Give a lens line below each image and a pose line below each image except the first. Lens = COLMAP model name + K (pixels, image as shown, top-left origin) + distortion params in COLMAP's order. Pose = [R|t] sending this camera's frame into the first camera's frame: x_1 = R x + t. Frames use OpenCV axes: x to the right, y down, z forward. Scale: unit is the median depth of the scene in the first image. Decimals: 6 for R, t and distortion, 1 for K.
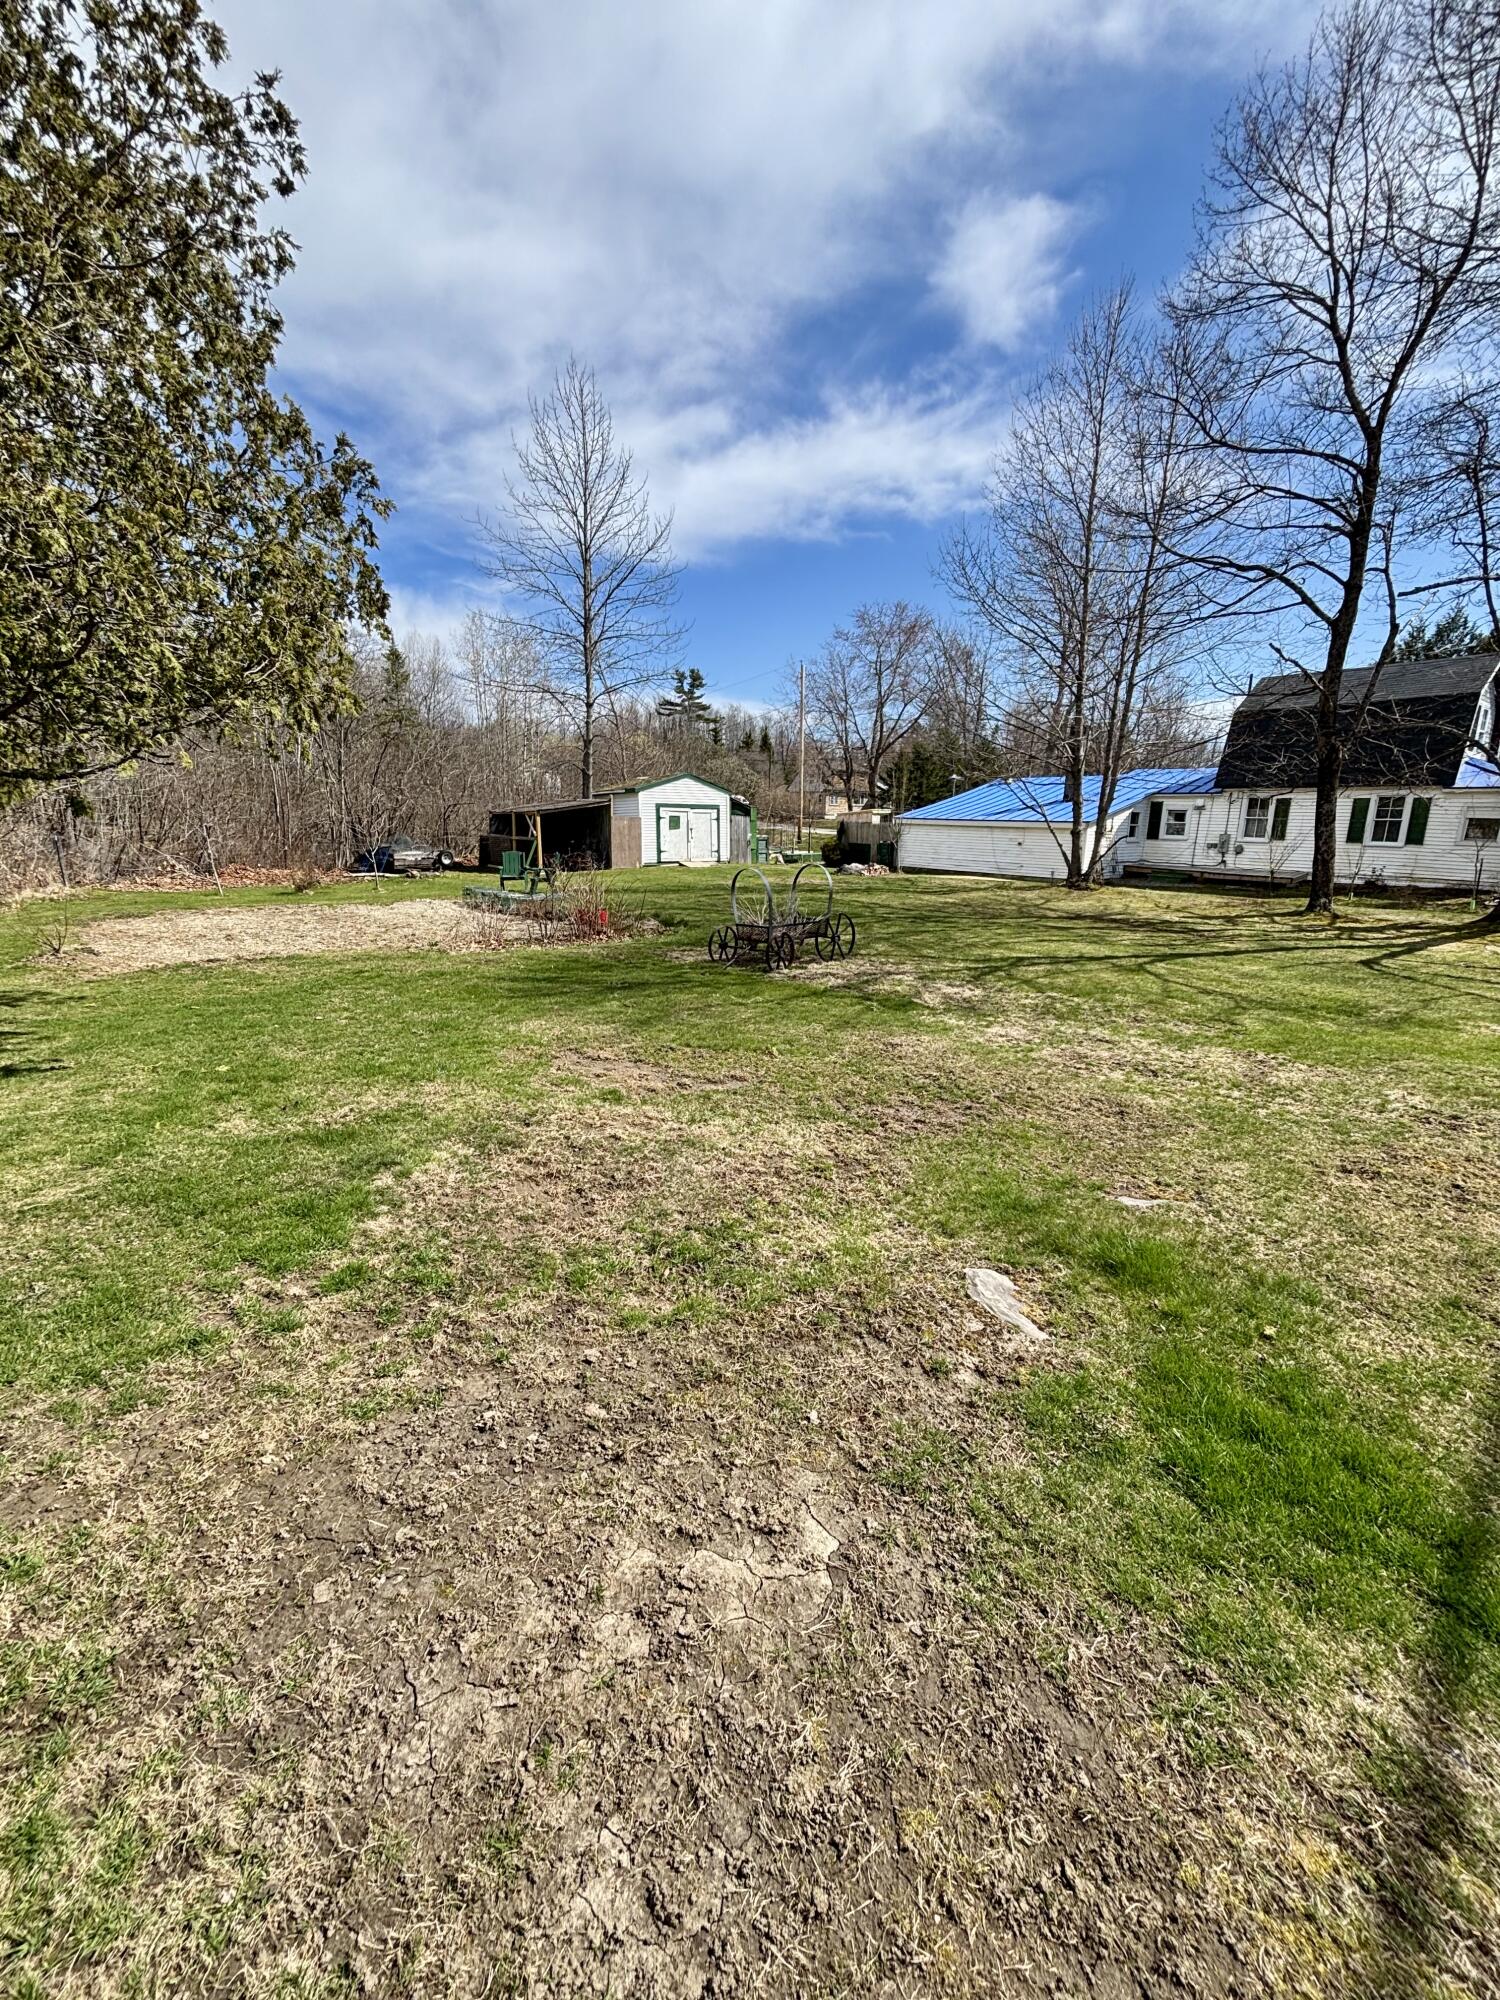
lens RADIAL K [[792.0, 0, 742.0], [0, 792.0, 1001.7], [0, 0, 1]] dist [0.001593, -0.000502]
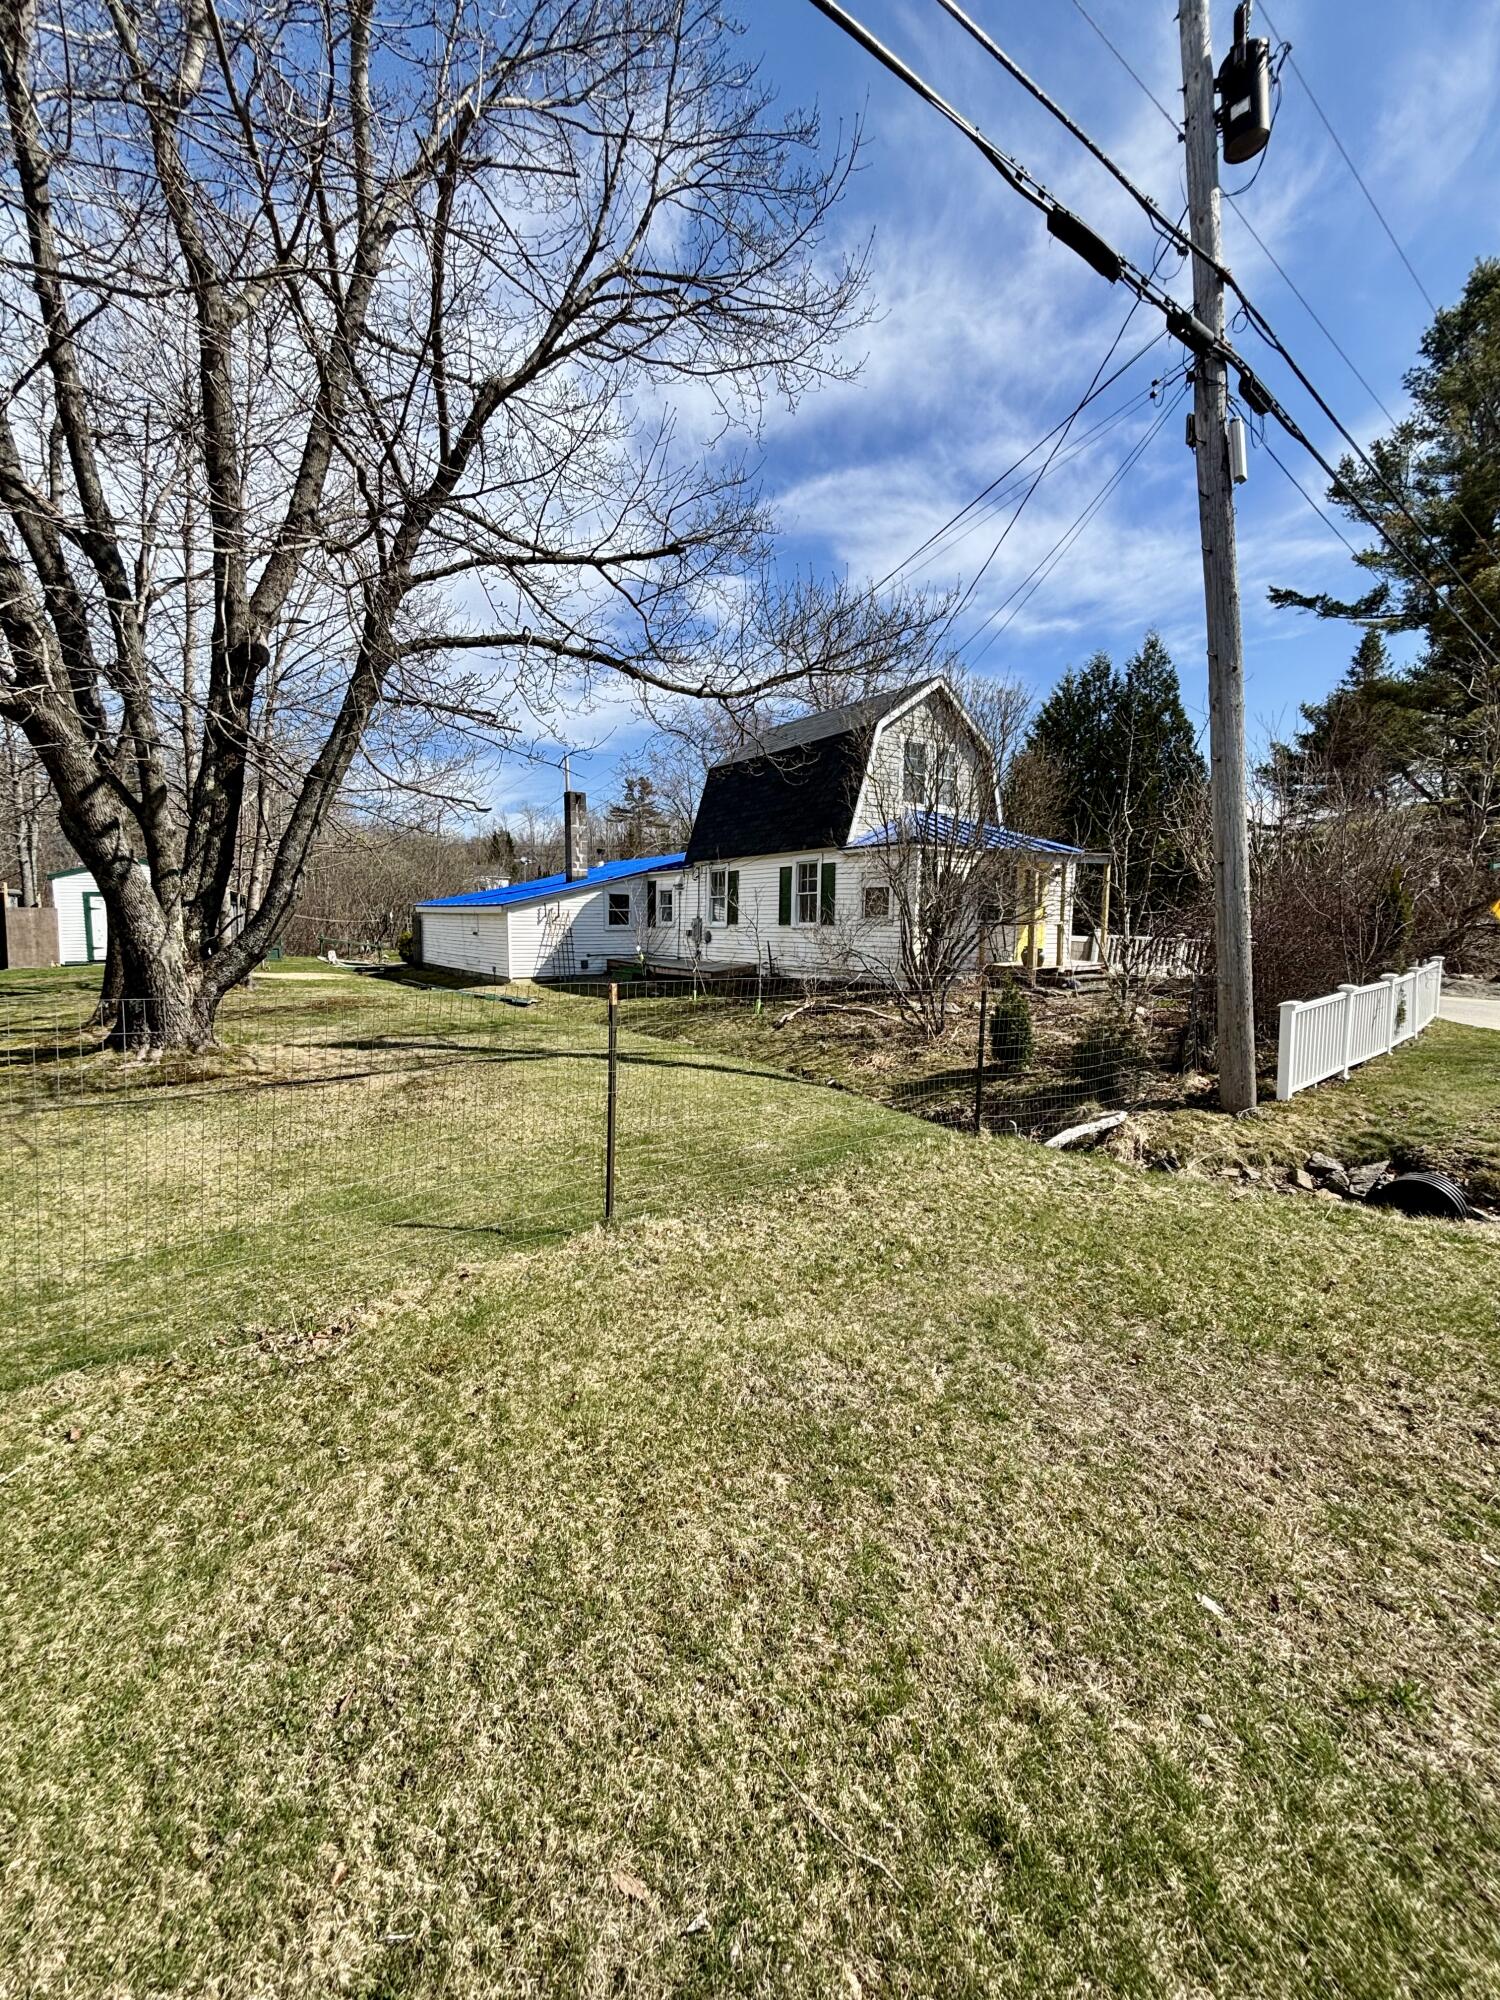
lens RADIAL K [[792.0, 0, 742.0], [0, 792.0, 1001.7], [0, 0, 1]] dist [0.001593, -0.000502]
pose [[0.999124, -0.007920, -0.041092, 0.681753], [0.002604, 0.991792, -0.127838, -0.030516], [0.041767, 0.127619, 0.990943, 0.241273]]
